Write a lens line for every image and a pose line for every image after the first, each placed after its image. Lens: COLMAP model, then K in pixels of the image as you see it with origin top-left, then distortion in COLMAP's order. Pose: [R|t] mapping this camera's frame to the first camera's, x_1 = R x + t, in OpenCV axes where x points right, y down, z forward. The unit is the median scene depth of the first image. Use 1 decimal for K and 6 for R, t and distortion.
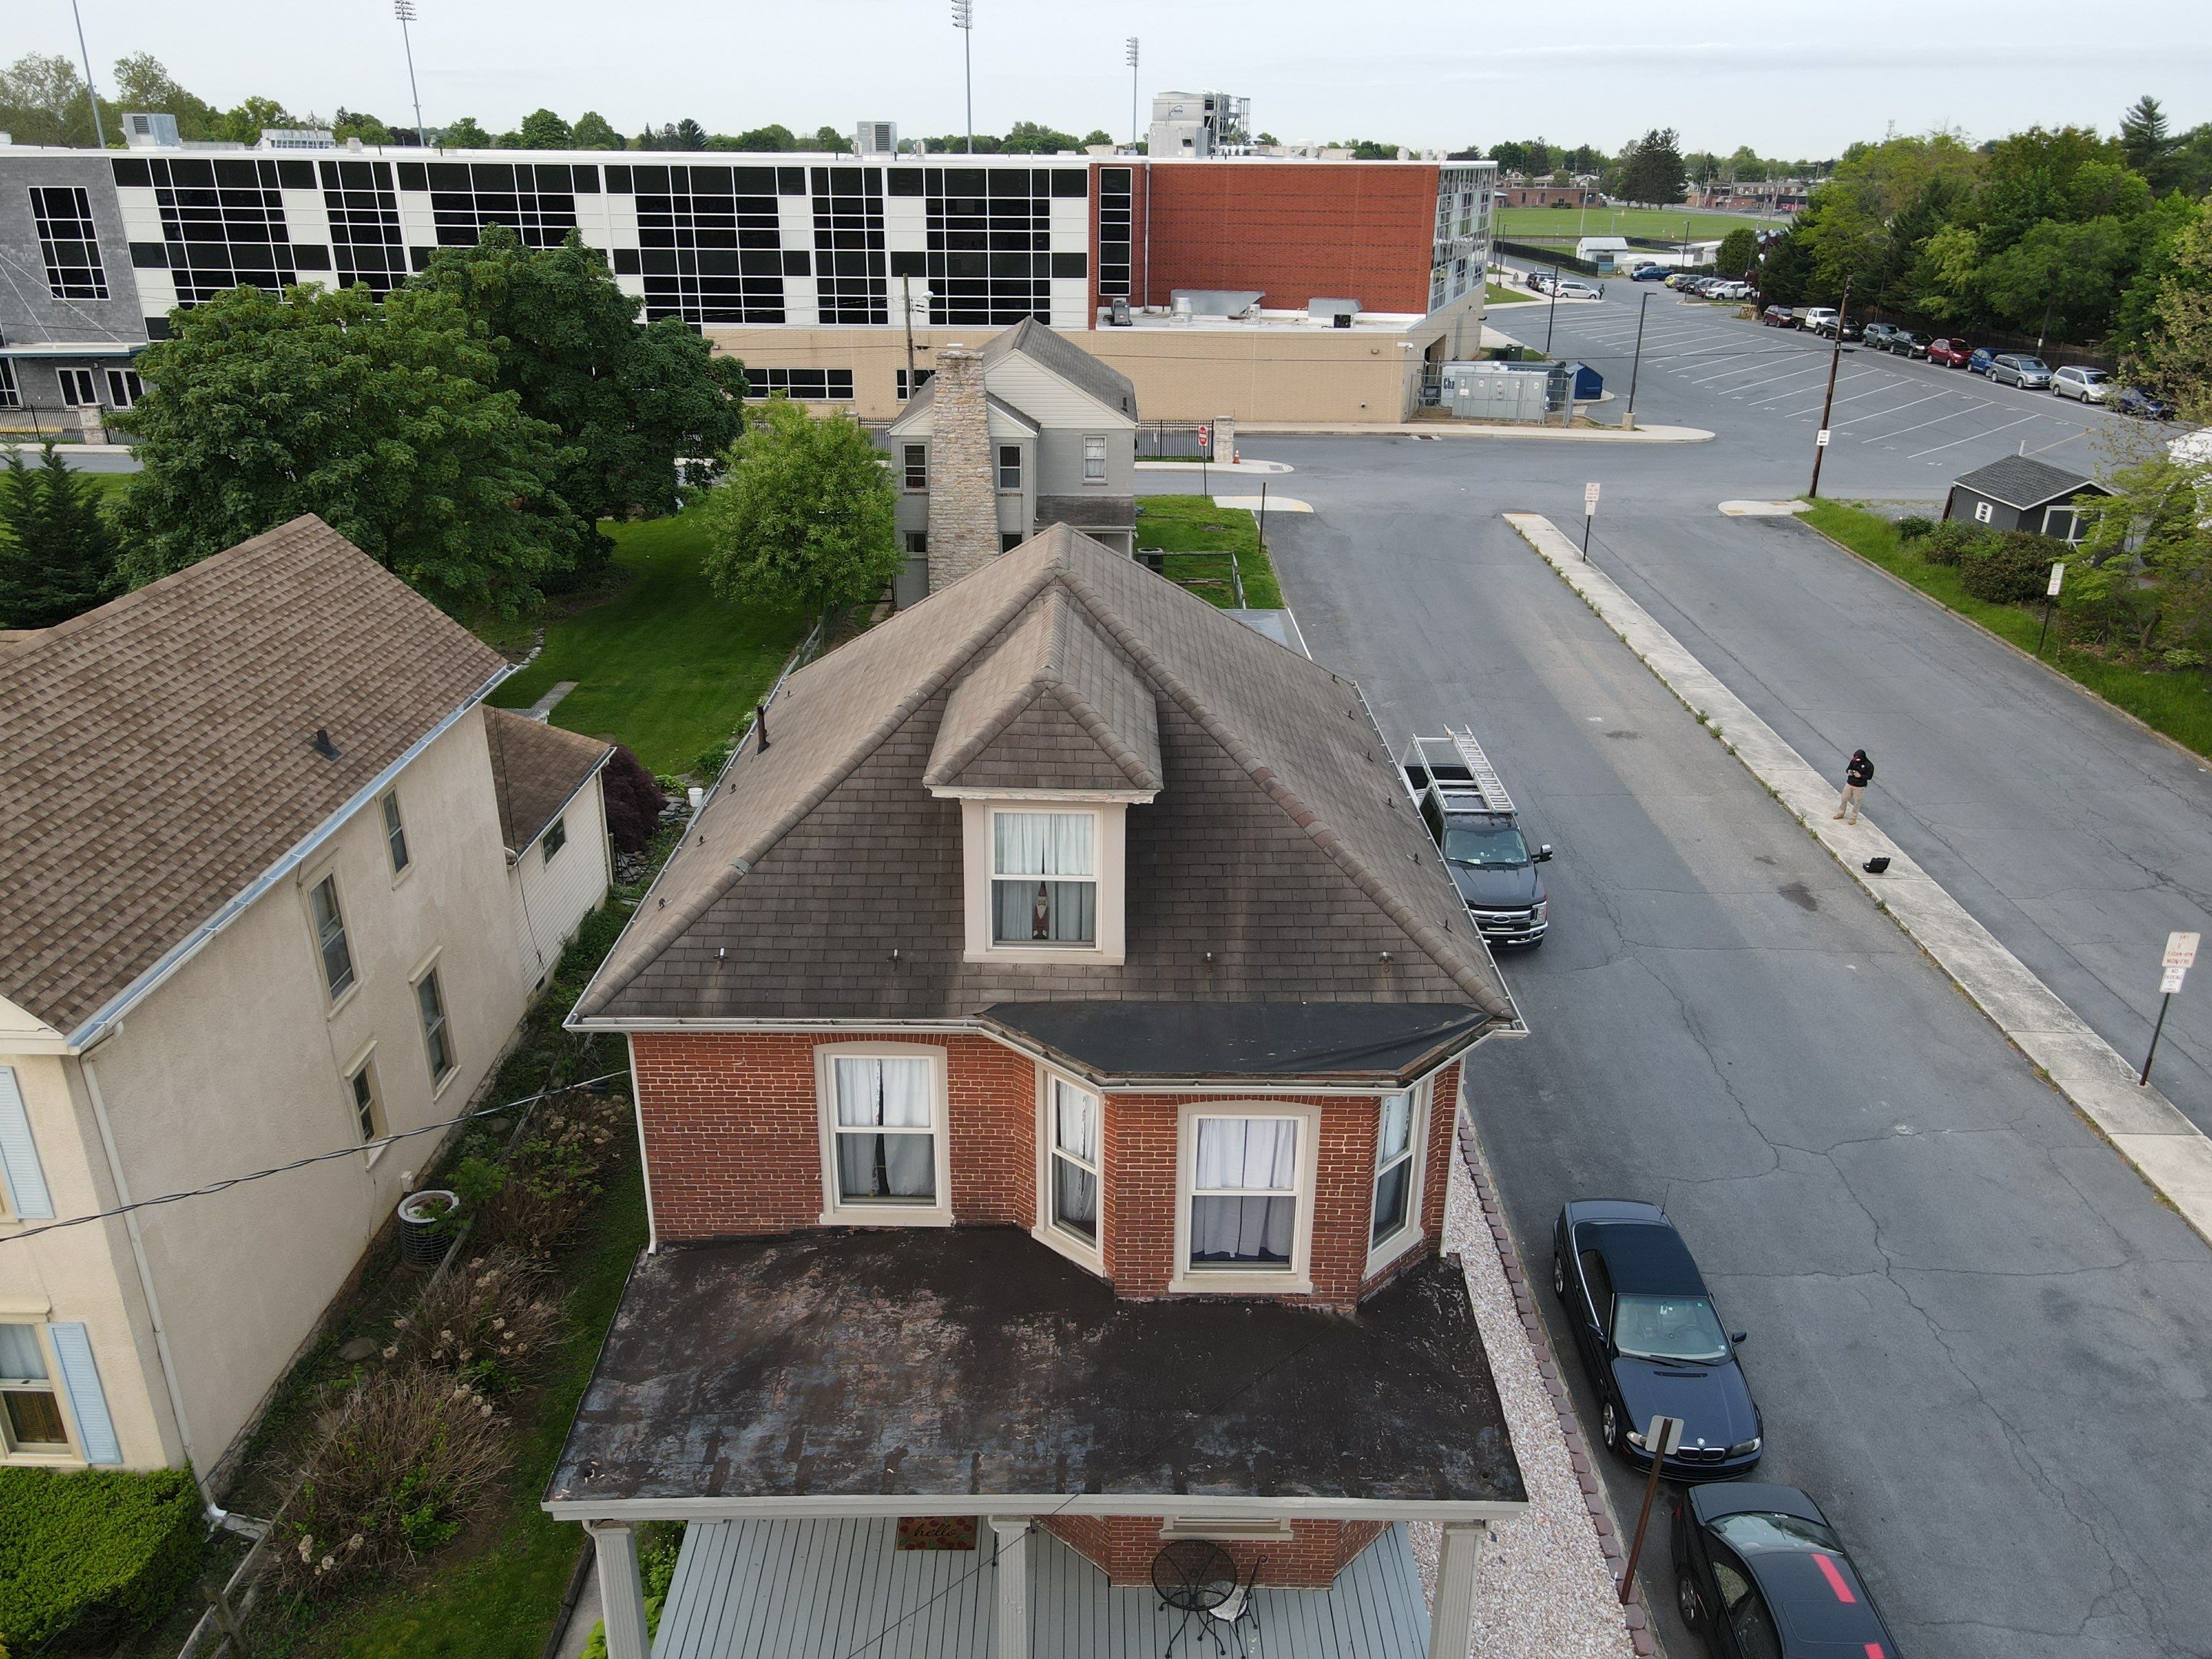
lens RADIAL K [[1617.2, 0, 1094.6], [0, 1617.2, 844.1], [0, 0, 1]] dist [0.007934, 0.009954]
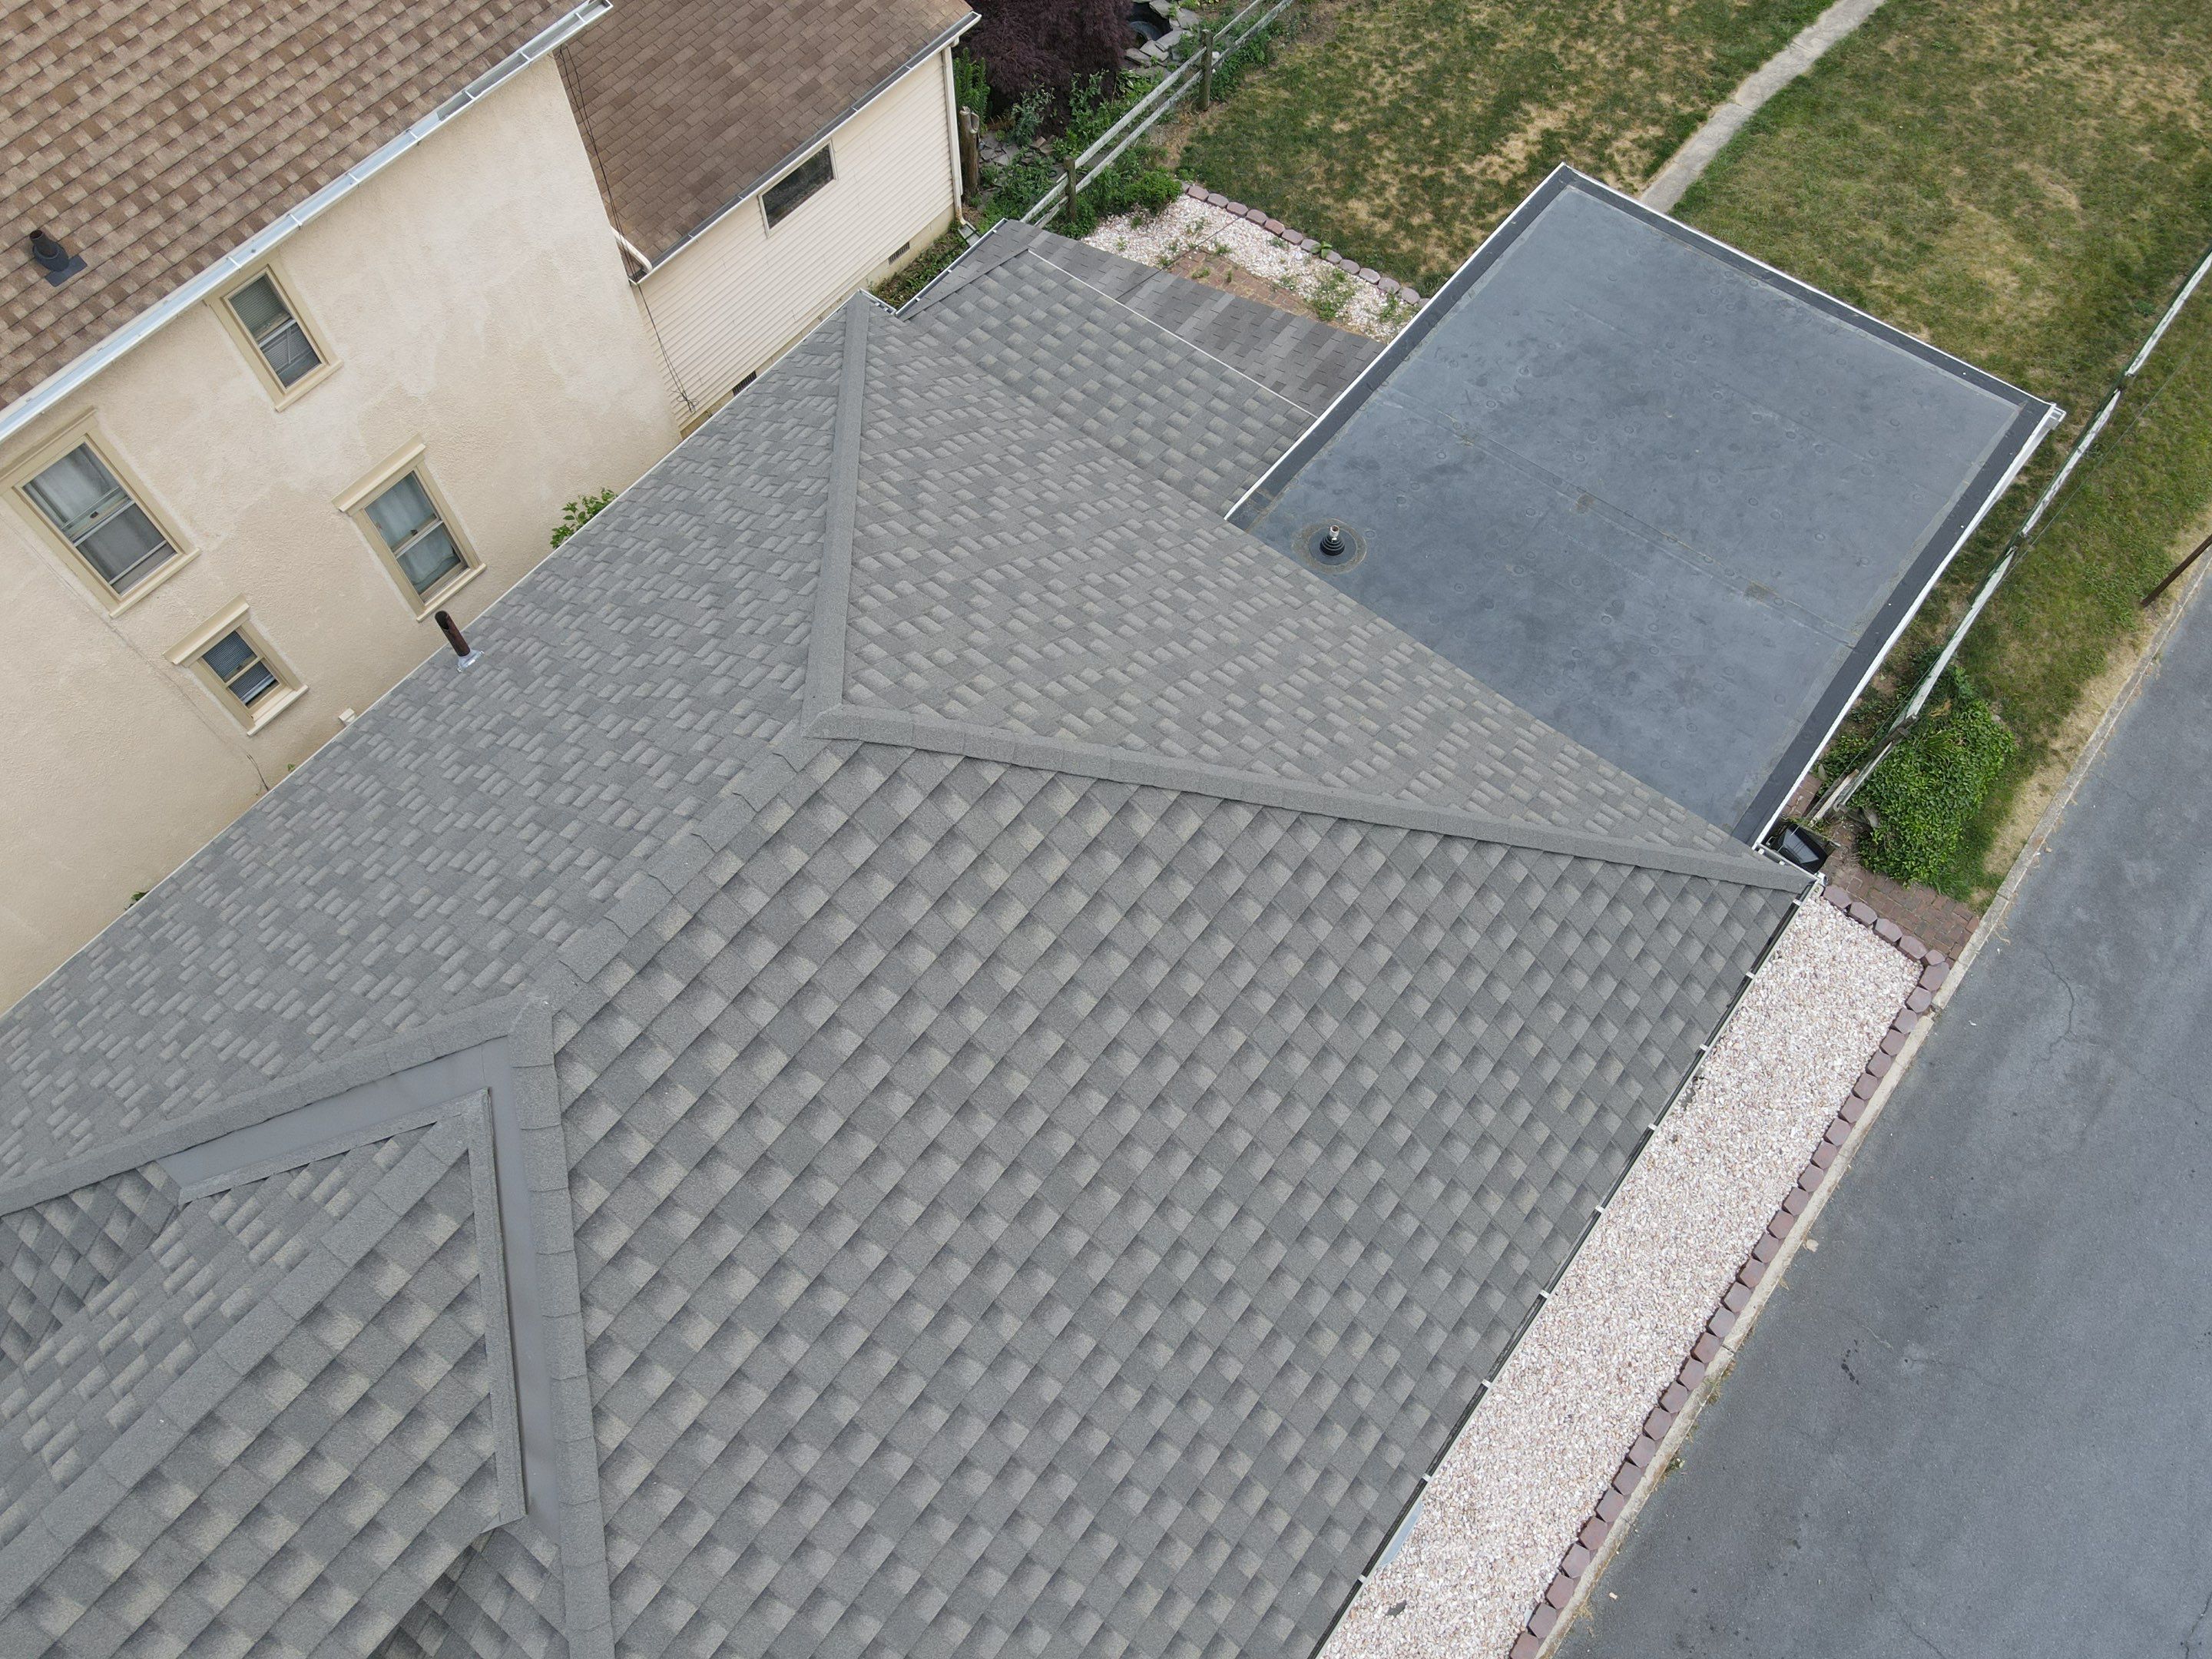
lens RADIAL K [[1617.2, 0, 1095.8], [0, 1617.2, 838.8], [0, 0, 1]] dist [0.007934, 0.009954]
pose [[0.788330, 0.544165, -0.287090, 0.062886], [-0.235600, 0.698051, 0.676179, -0.179454], [0.568357, -0.465413, 0.678499, 0.294357]]
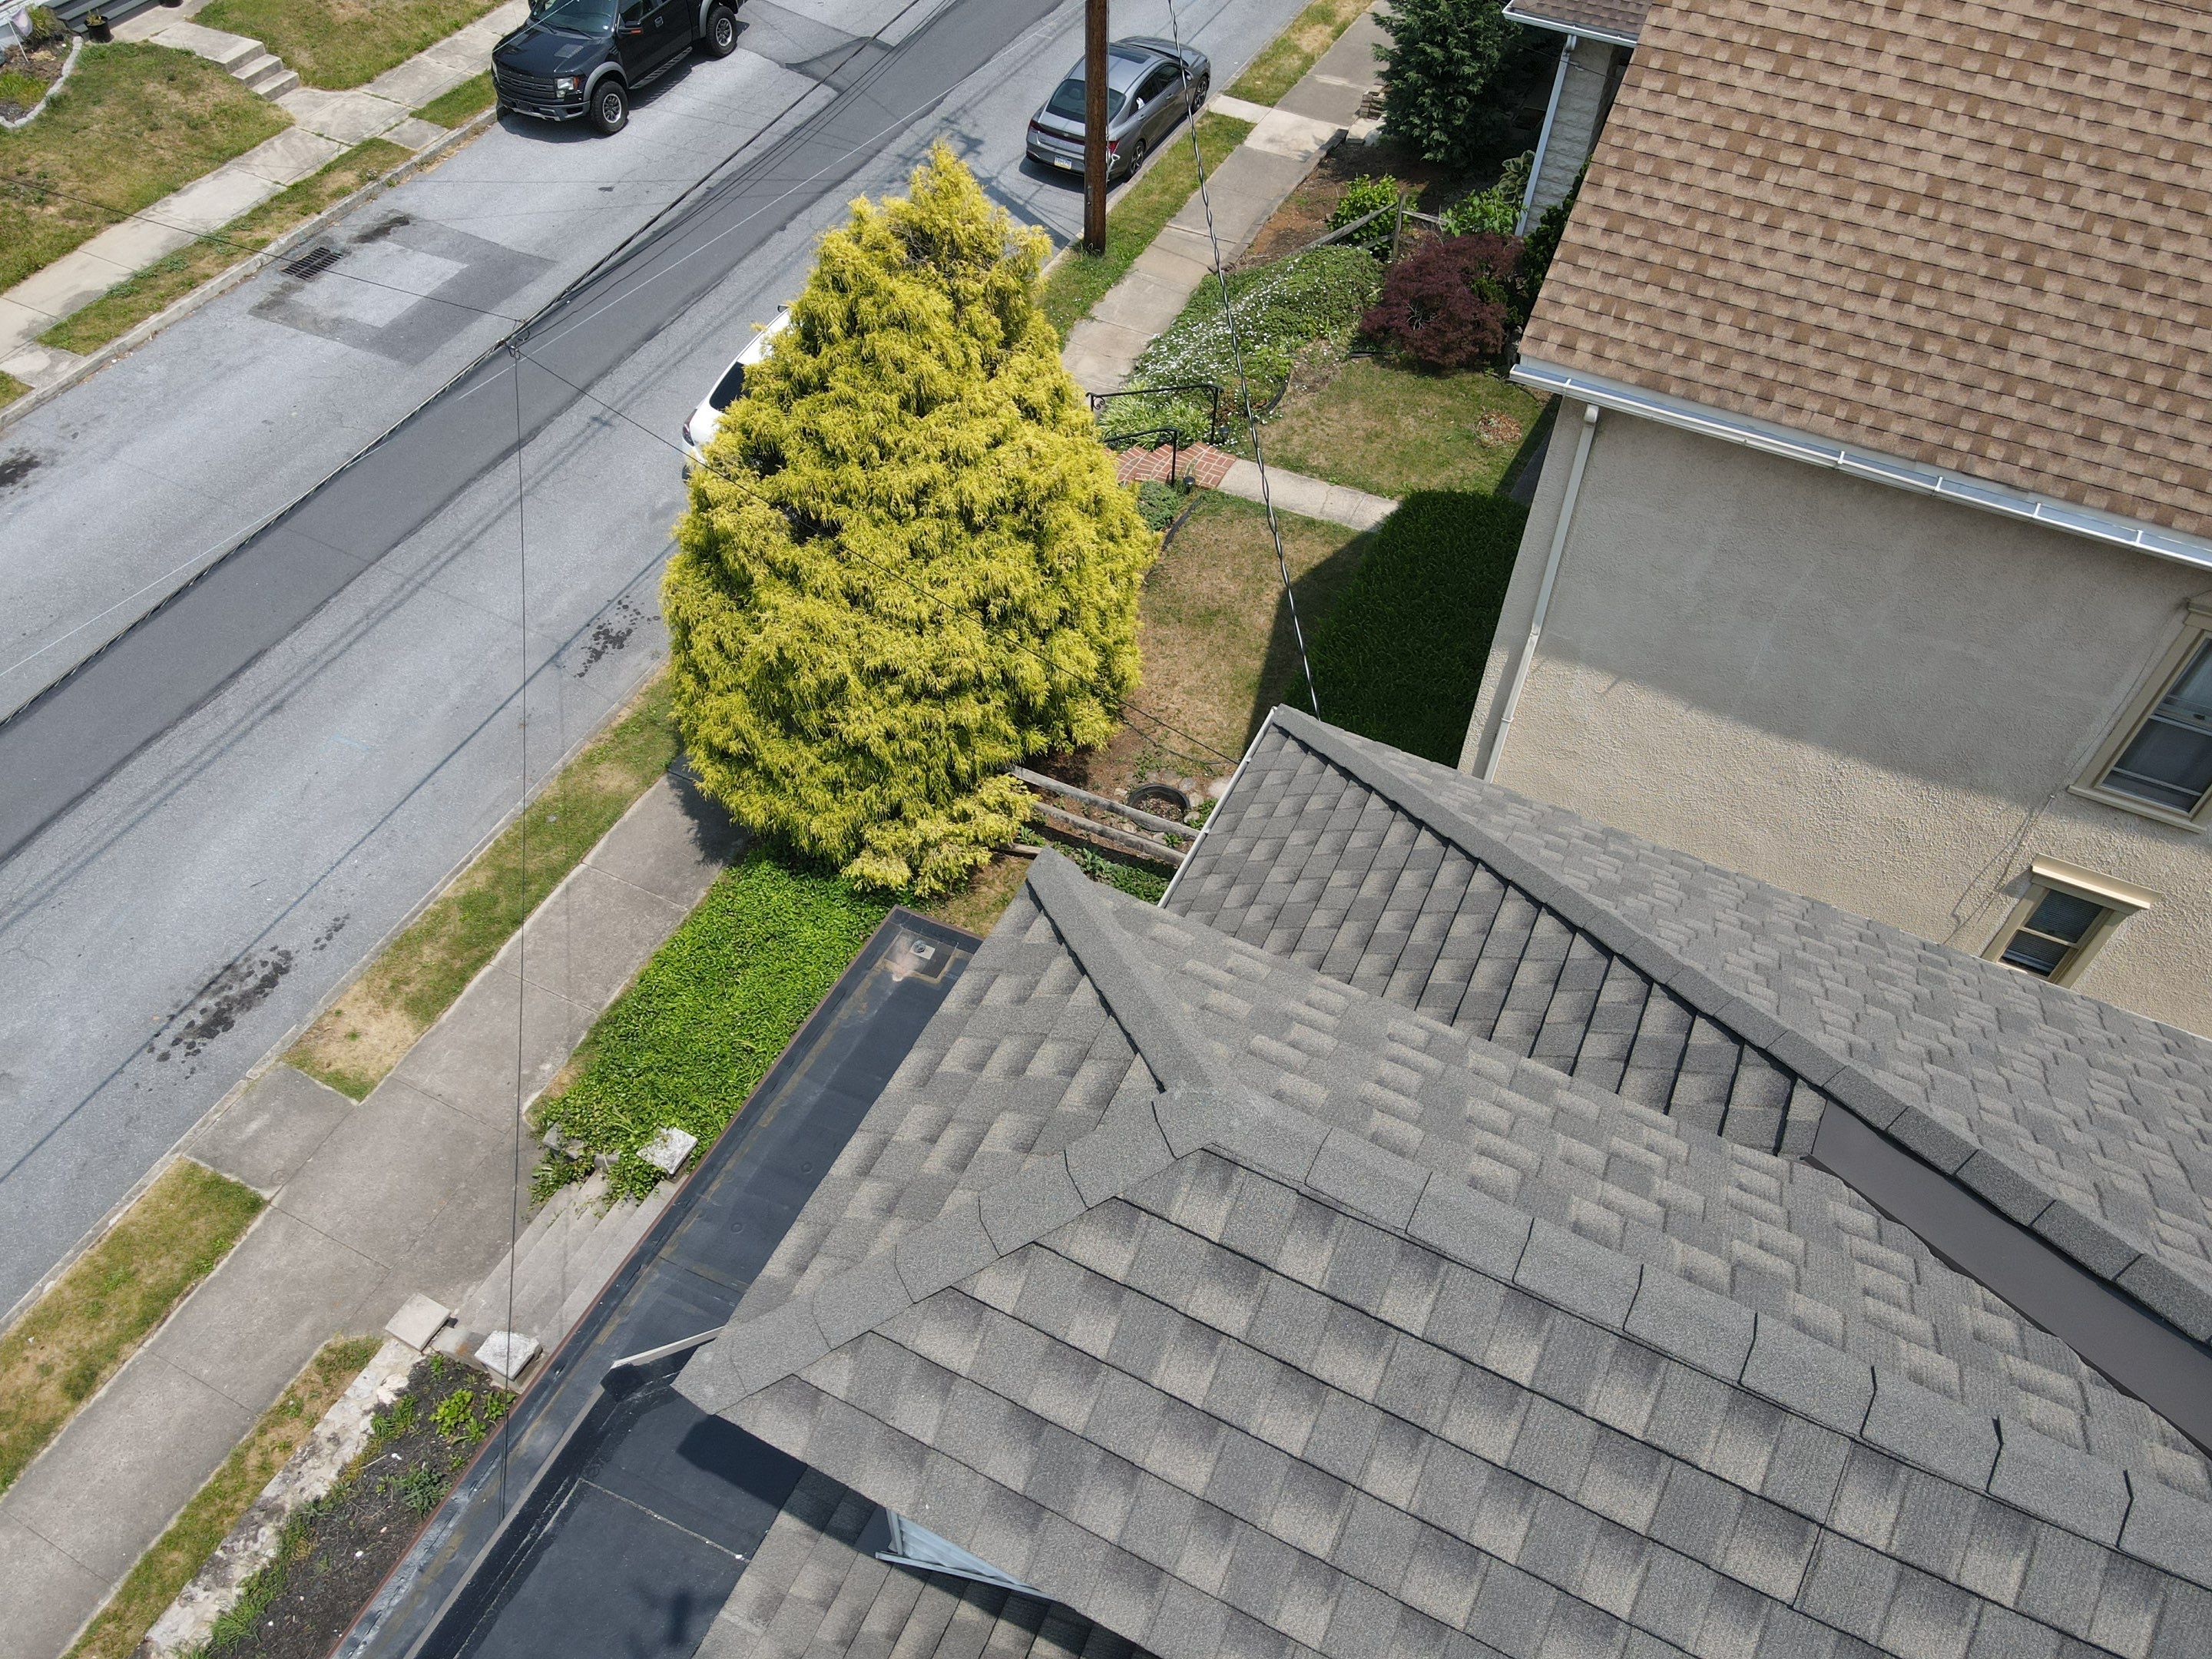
lens RADIAL K [[1617.2, 0, 1096.1], [0, 1617.2, 830.6], [0, 0, 1]] dist [0.007934, 0.009954]
pose [[-0.439165, 0.668919, -0.599734, 0.035120], [-0.368990, 0.474353, 0.799272, -0.104161], [0.819134, 0.572309, 0.038505, 0.282169]]
